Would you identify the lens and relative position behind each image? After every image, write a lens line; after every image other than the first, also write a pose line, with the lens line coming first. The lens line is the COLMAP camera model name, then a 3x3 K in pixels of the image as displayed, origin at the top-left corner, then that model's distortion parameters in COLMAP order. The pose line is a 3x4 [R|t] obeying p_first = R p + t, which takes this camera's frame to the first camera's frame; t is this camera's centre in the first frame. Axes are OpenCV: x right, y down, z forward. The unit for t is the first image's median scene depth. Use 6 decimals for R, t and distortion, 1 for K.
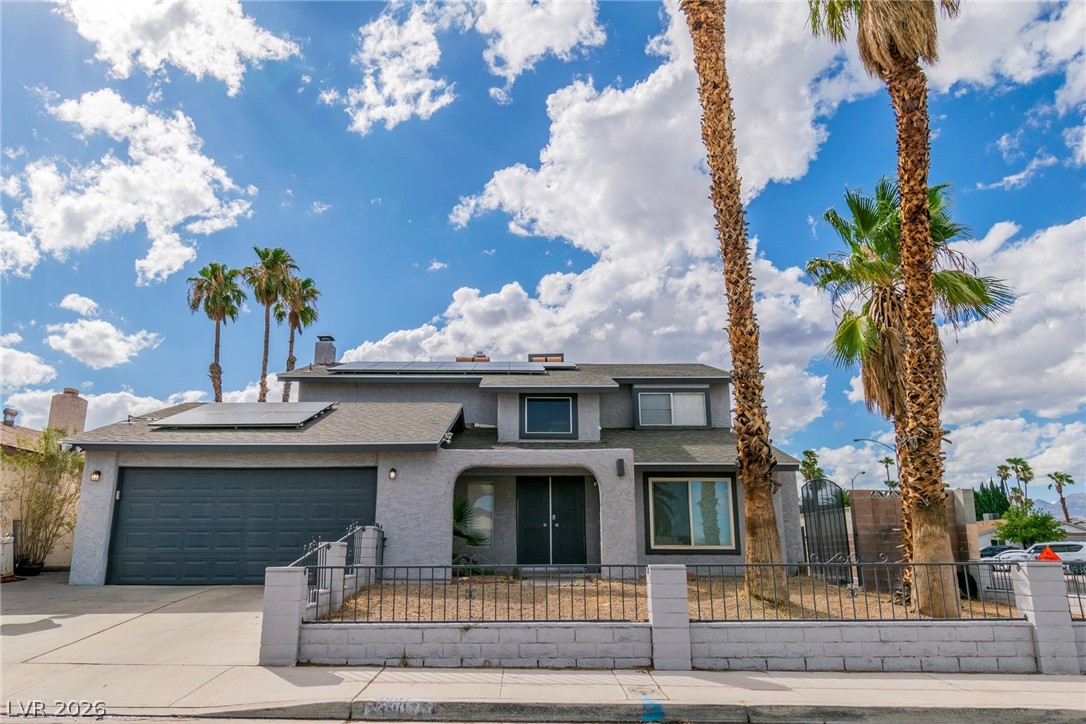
lens RADIAL K [[785.7, 0, 540.6], [0, 785.7, 362.6], [0, 0, 1]] dist [-0.008497, -0.000890]
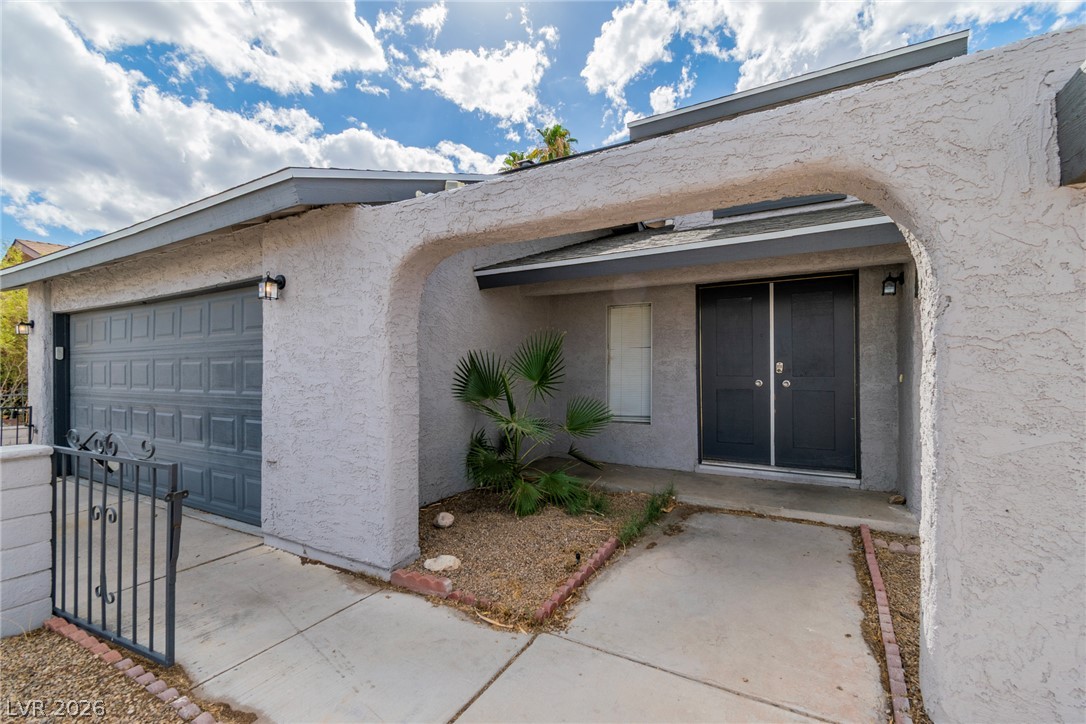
lens RADIAL K [[475.5, 0, 545.4], [0, 475.5, 366.1], [0, 0, 1]] dist [0.004651, 0.000307]
pose [[0.851619, -0.004534, -0.524142, 0.047969], [0.131045, 0.970049, 0.204529, 0.123340], [0.507516, -0.242867, 0.826706, 0.713177]]
